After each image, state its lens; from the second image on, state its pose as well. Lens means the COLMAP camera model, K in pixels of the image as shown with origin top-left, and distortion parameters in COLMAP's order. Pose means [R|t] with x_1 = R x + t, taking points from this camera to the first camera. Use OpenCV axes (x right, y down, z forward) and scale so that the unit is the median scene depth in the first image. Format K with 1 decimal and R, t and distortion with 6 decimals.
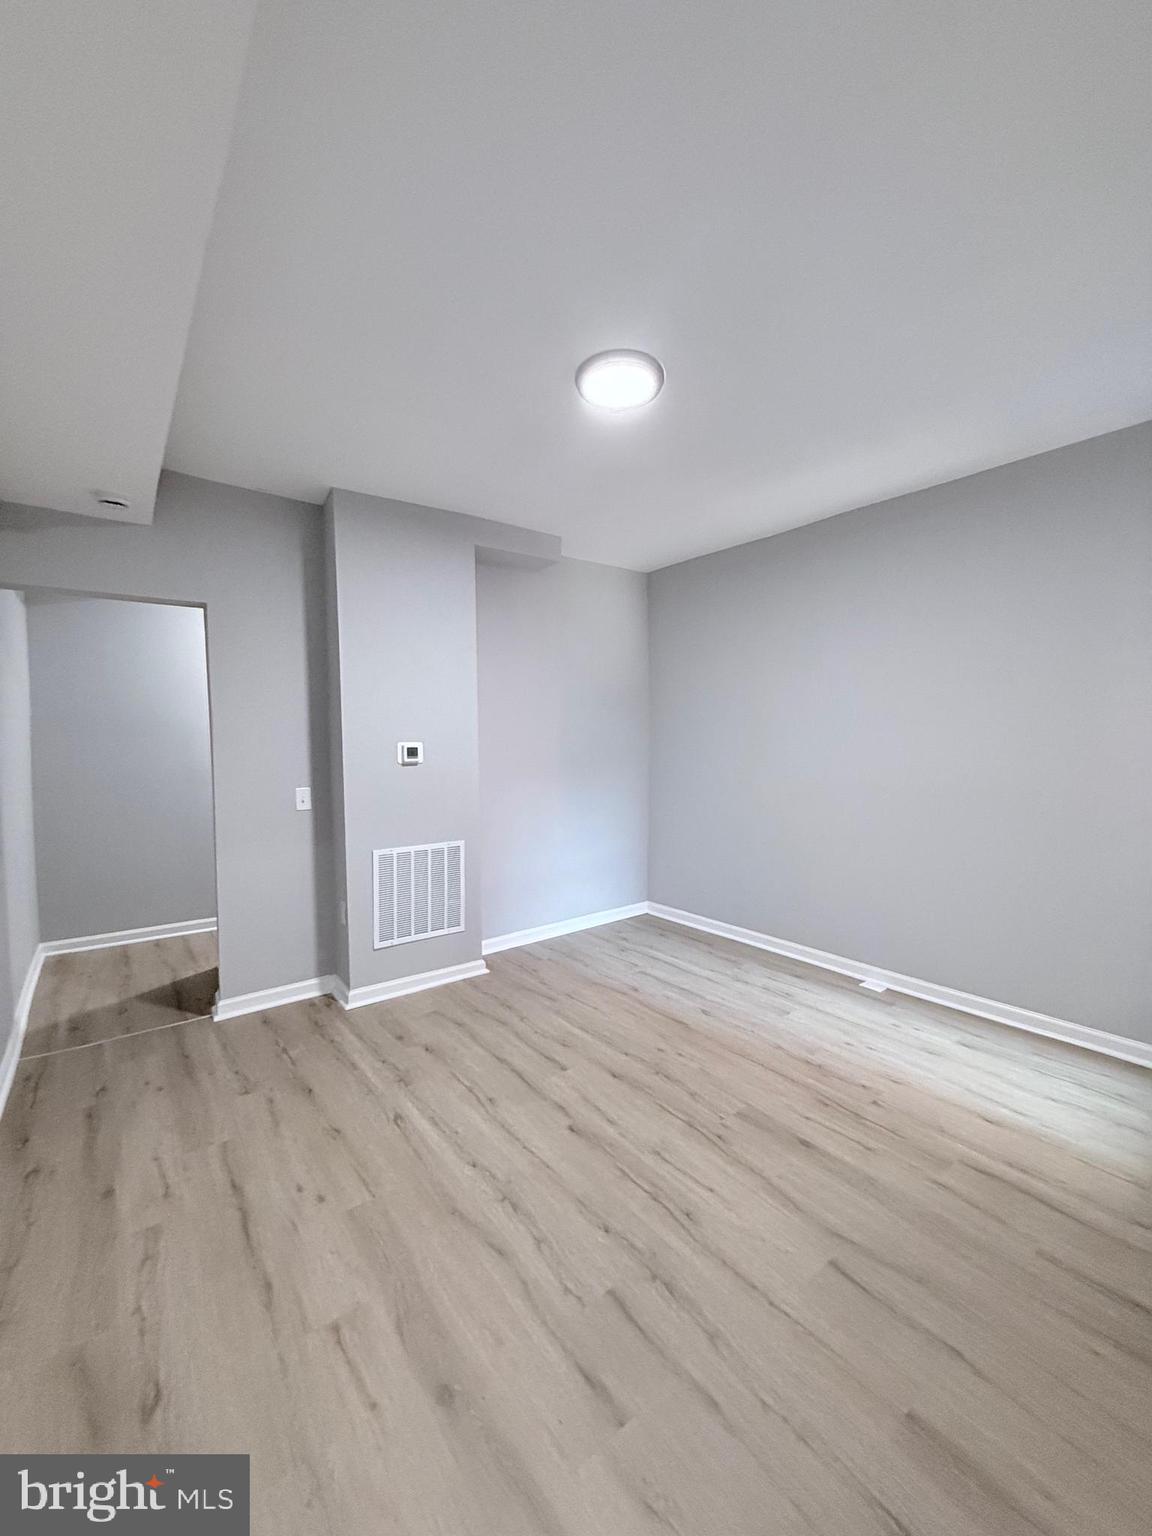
lens RADIAL K [[612.4, 0, 573.5], [0, 612.4, 763.8], [0, 0, 1]] dist [0.000168, 0.000368]
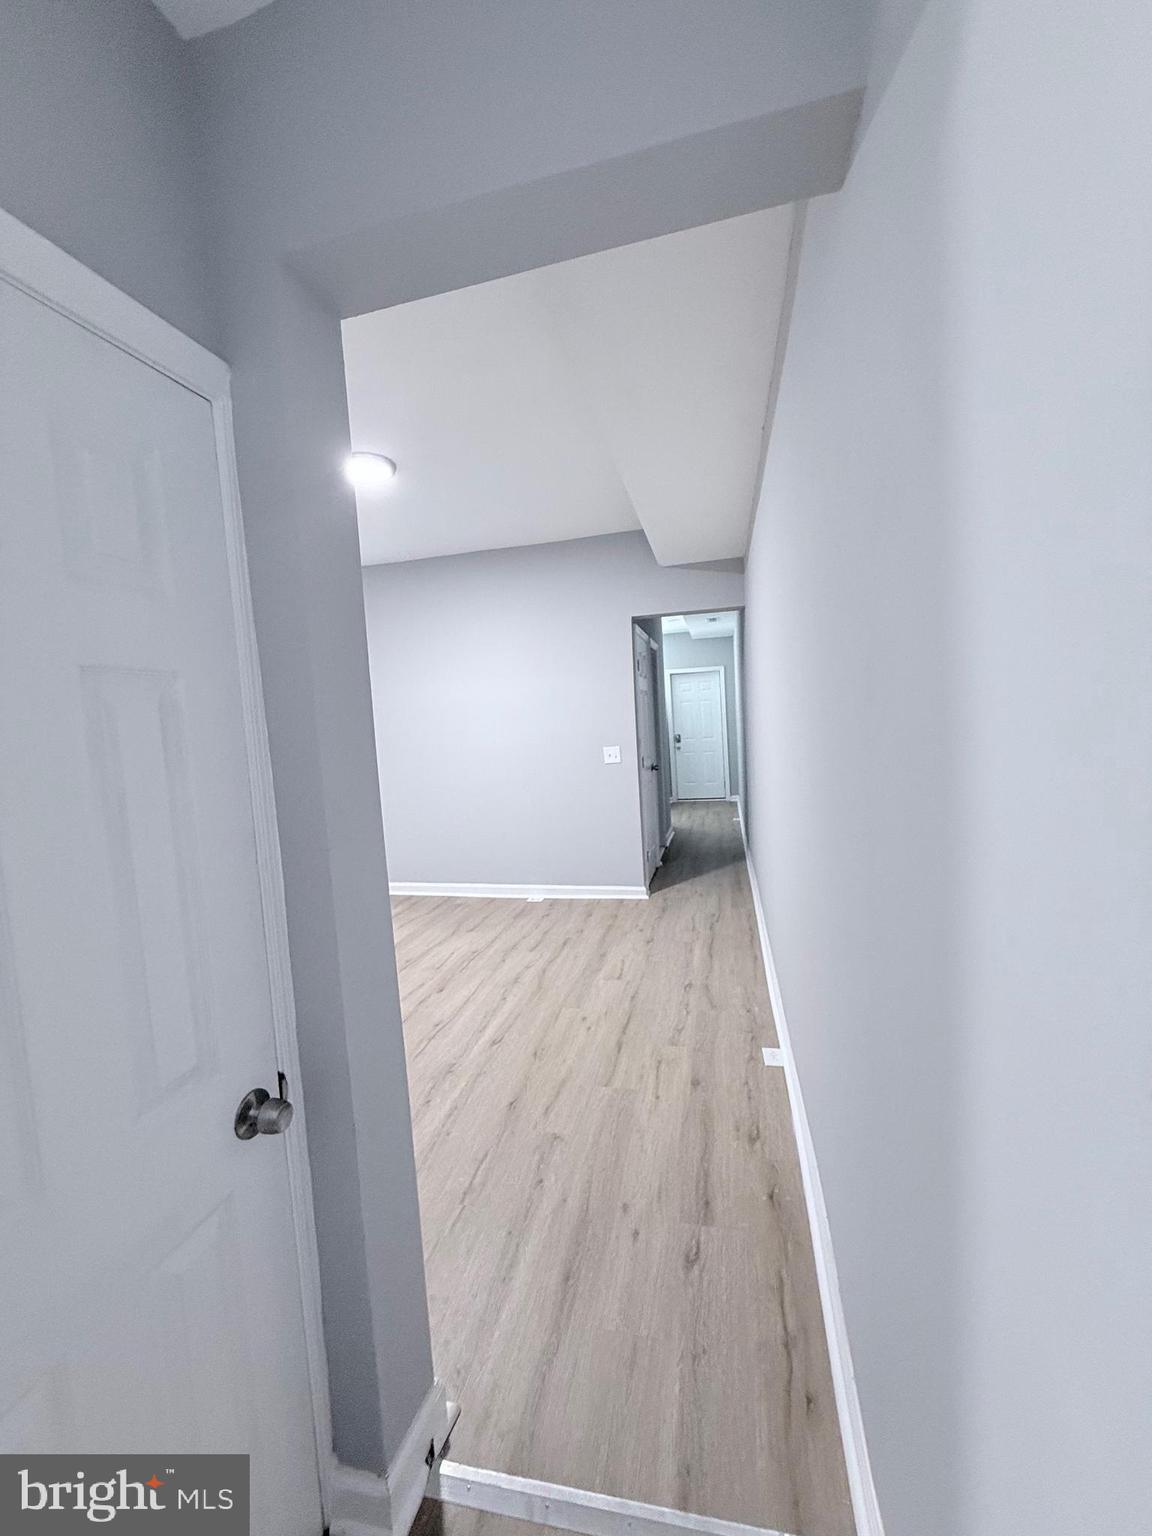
lens RADIAL K [[612.4, 0, 573.5], [0, 612.4, 763.8], [0, 0, 1]] dist [0.000168, 0.000368]
pose [[-0.627309, -0.014925, 0.778628, -1.330638], [0.099476, 0.990091, 0.099122, -0.046270], [-0.772391, 0.139635, -0.619608, 1.596803]]
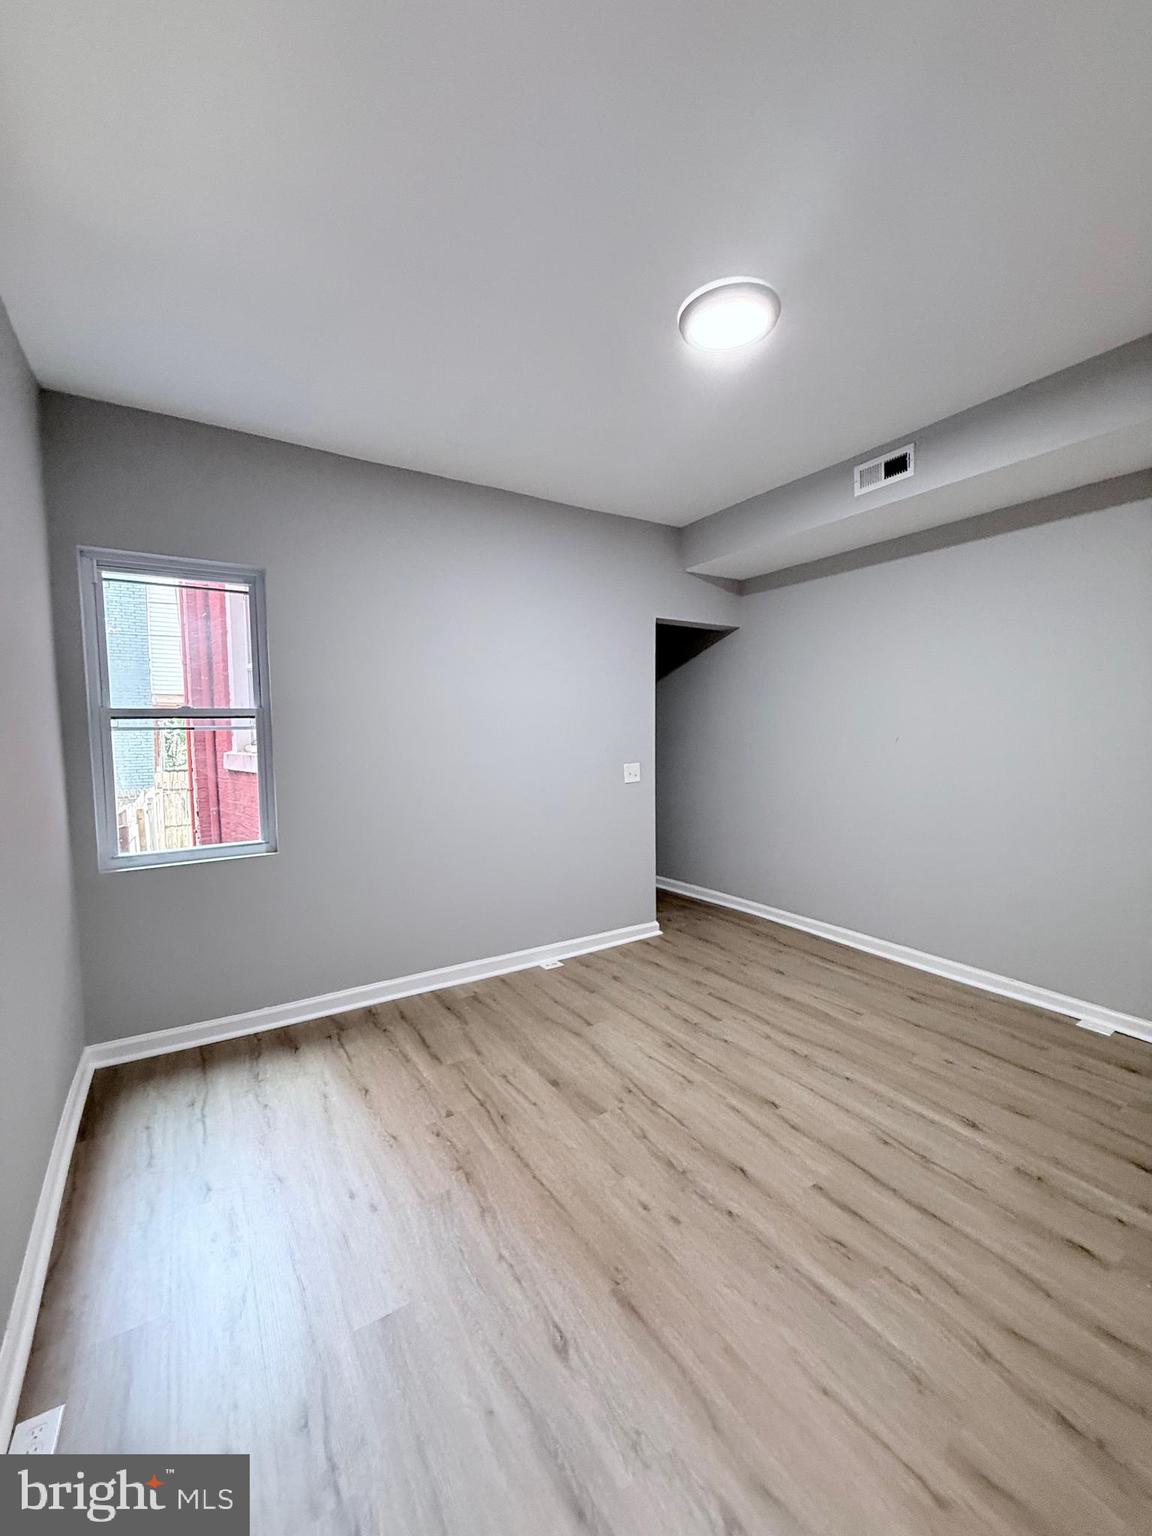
lens RADIAL K [[612.4, 0, 573.5], [0, 612.4, 763.8], [0, 0, 1]] dist [0.000168, 0.000368]
pose [[-0.996002, 0.013666, 0.088283, 0.231594], [0.022849, 0.994329, 0.103863, -0.073788], [-0.086363, 0.105465, -0.990666, 1.990024]]
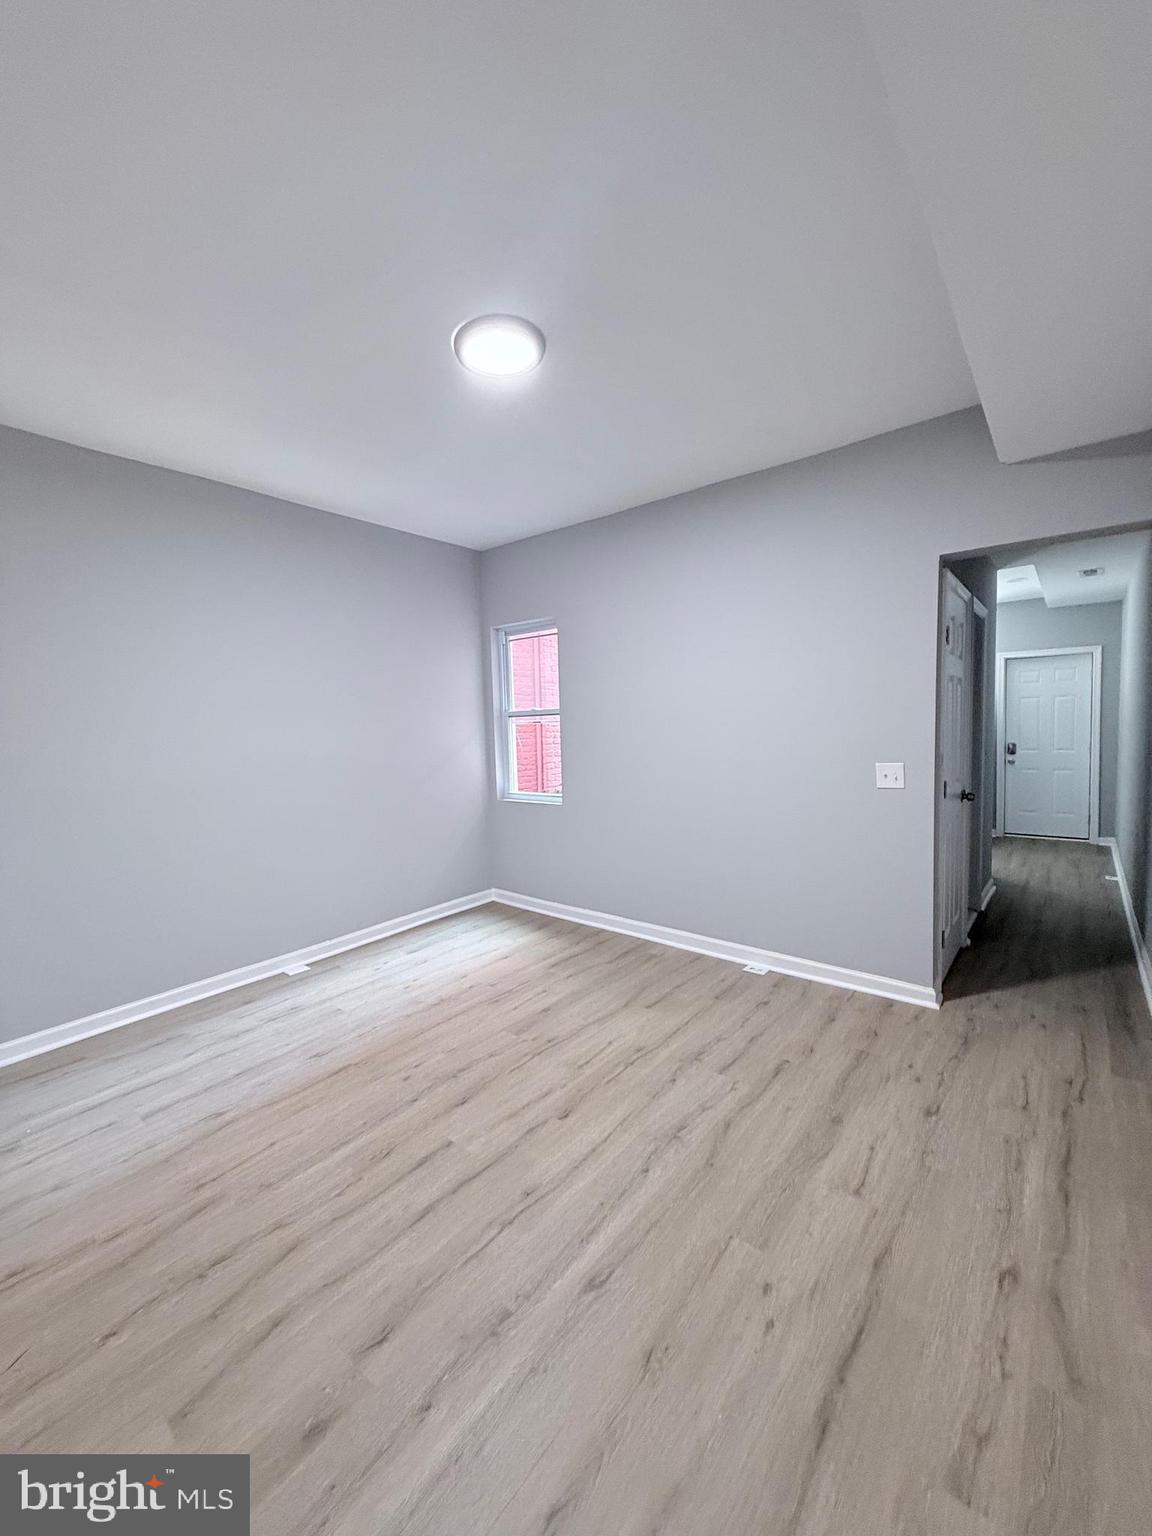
lens RADIAL K [[612.4, 0, 573.5], [0, 612.4, 763.8], [0, 0, 1]] dist [0.000168, 0.000368]
pose [[-0.227313, -0.051033, 0.972484, -0.934534], [0.075287, 0.994716, 0.069798, -0.028179], [-0.970907, 0.089082, -0.222269, 1.166448]]
